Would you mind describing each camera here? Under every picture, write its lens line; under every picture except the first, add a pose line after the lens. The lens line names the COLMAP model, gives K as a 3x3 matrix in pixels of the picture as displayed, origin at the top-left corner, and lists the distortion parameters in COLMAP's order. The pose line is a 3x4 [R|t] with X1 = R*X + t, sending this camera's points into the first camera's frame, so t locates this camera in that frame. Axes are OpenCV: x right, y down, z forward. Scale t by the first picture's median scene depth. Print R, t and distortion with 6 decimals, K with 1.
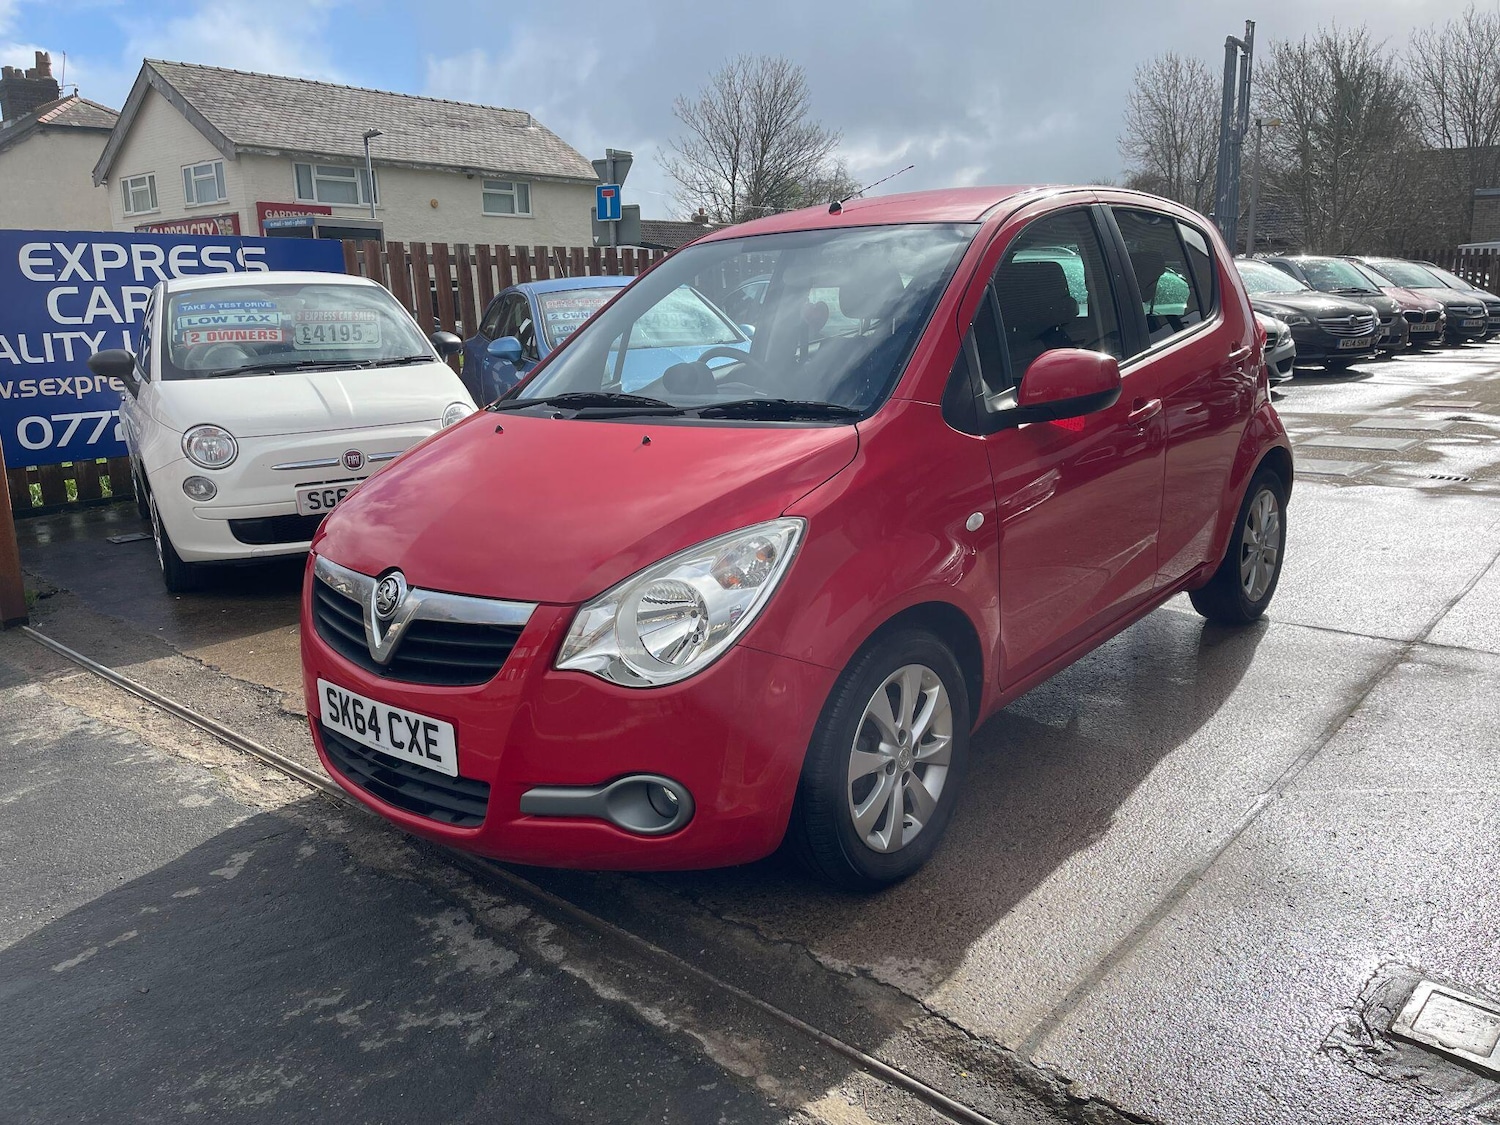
lens RADIAL K [[1130.4, 0, 747.4], [0, 1130.4, 572.7], [0, 0, 1]] dist [0.090057, -0.116011]
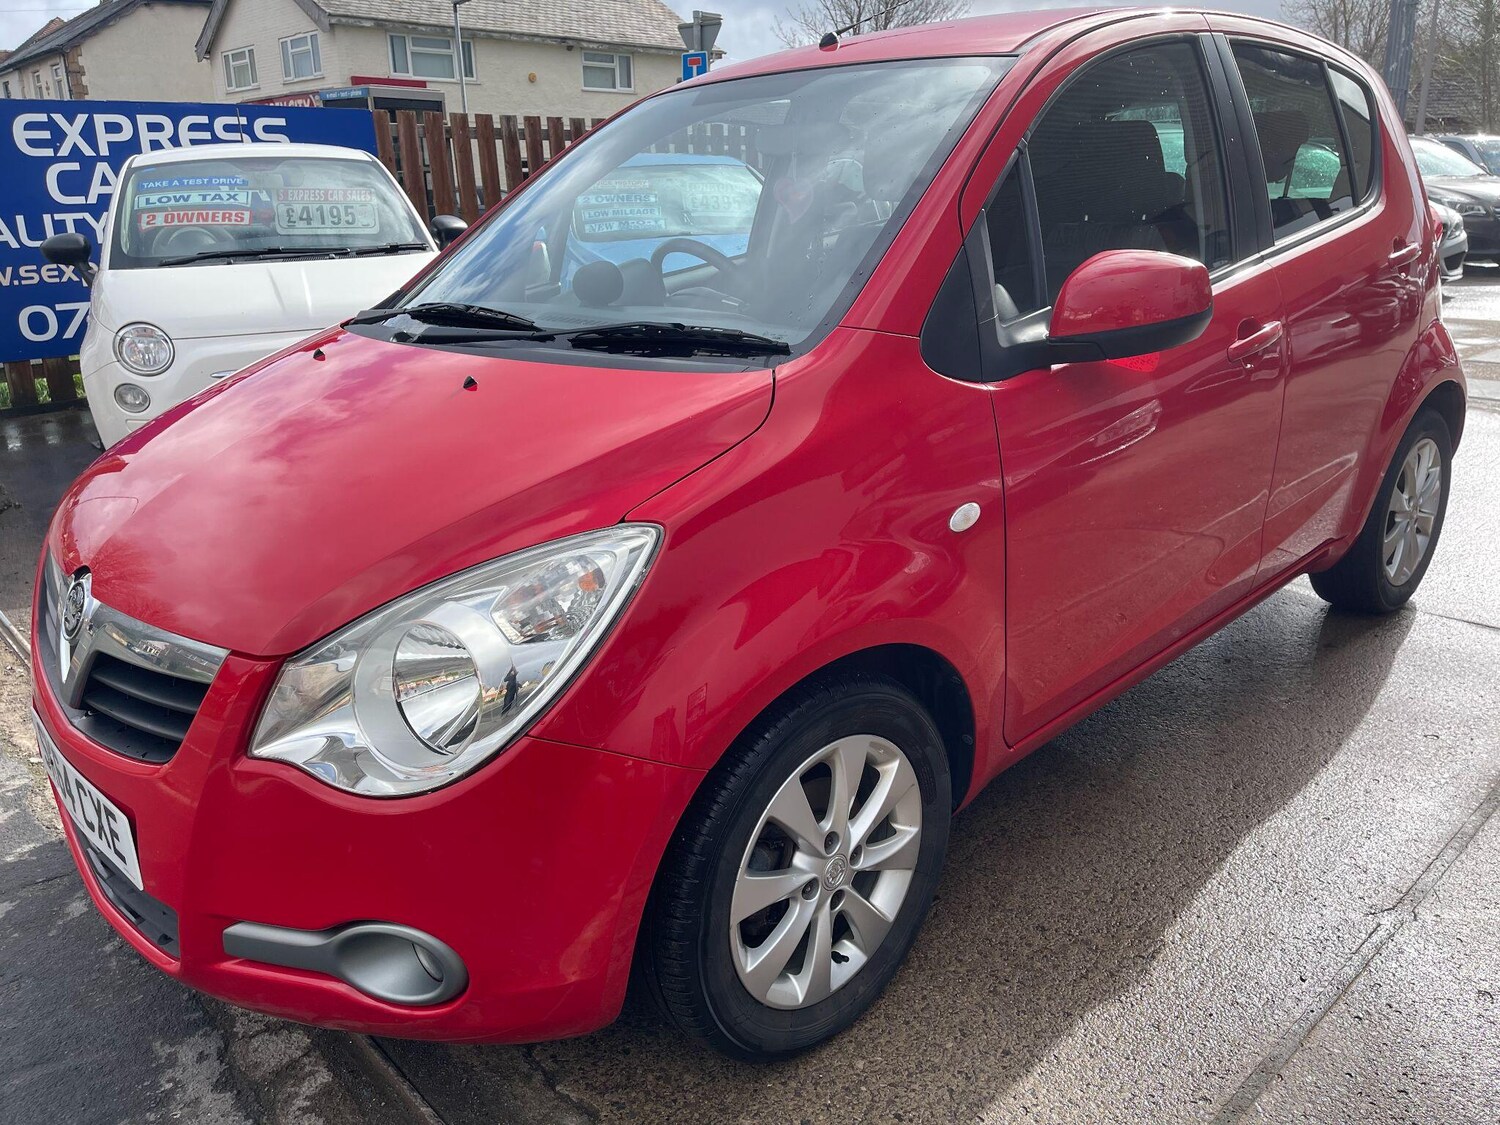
lens RADIAL K [[1120.6, 0, 753.2], [0, 1120.6, 570.9], [0, 0, 1]] dist [0.108514, -0.142656]
pose [[0.995042, 0.036386, -0.092563, 0.092387], [-0.027560, 0.995105, 0.094904, -0.048104], [0.095564, -0.091882, 0.991174, 0.222138]]
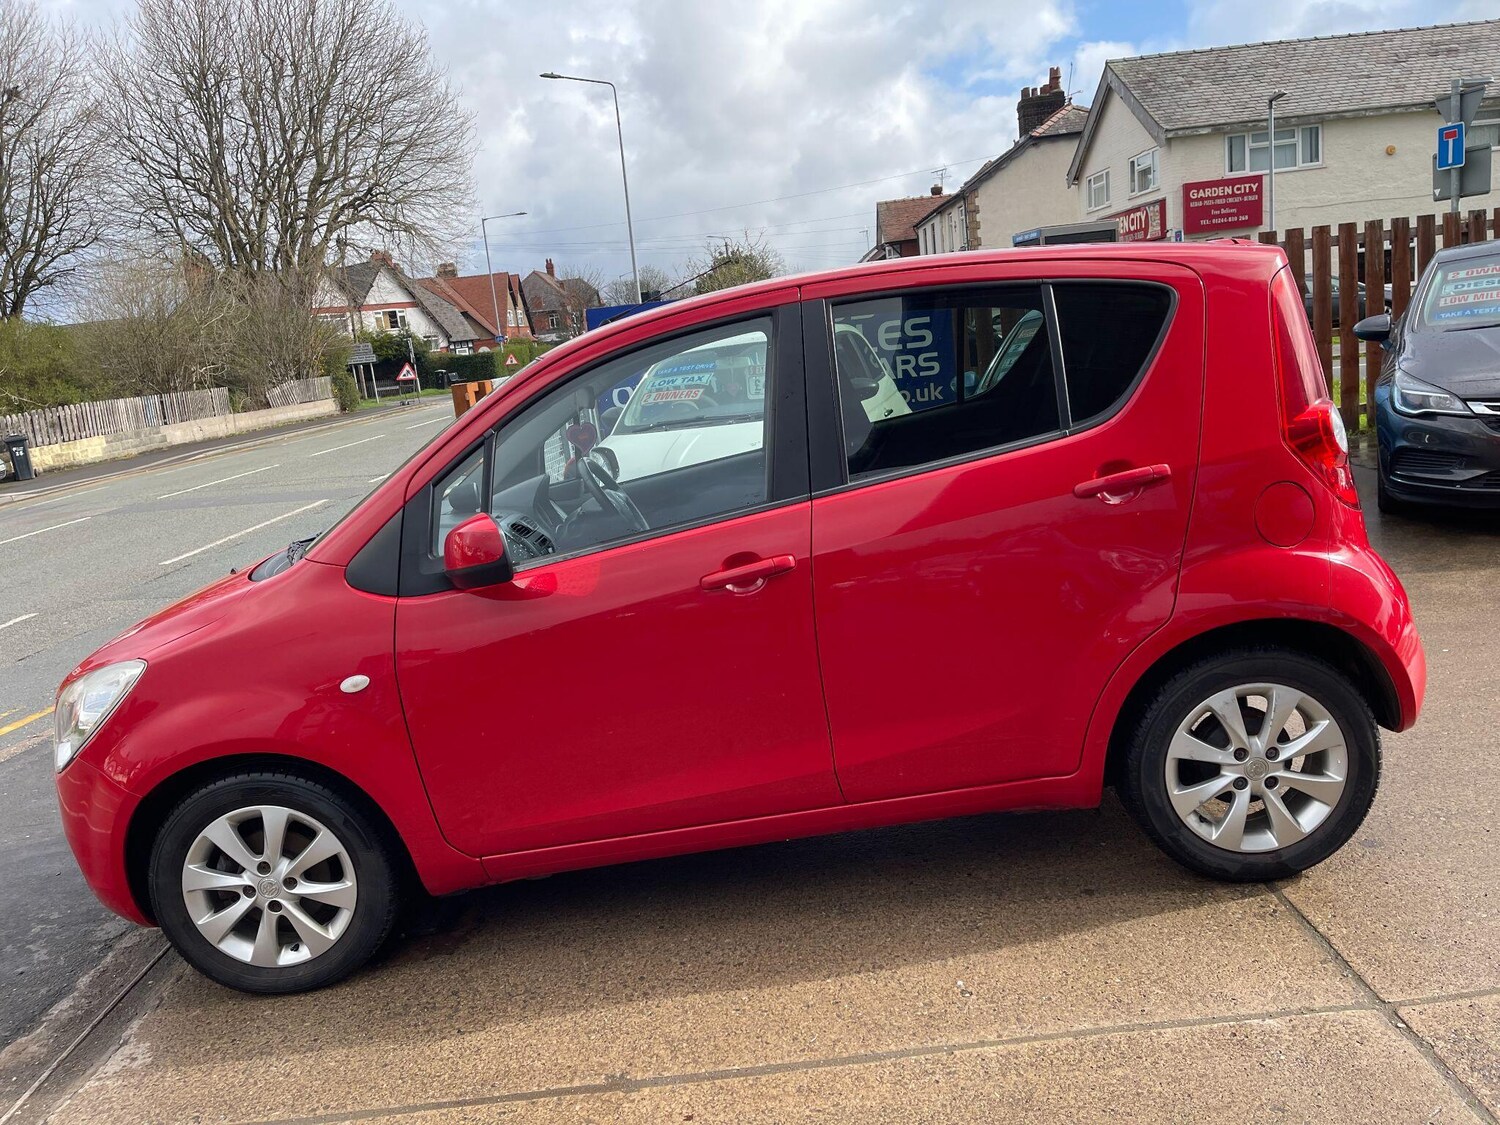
lens RADIAL K [[1126.9, 0, 755.0], [0, 1126.9, 573.3], [0, 0, 1]] dist [0.098649, -0.136735]
pose [[0.645064, 0.112400, -0.755817, 0.775835], [-0.083865, 0.993561, 0.076180, -0.166552], [0.759512, 0.014246, 0.650337, 0.388009]]
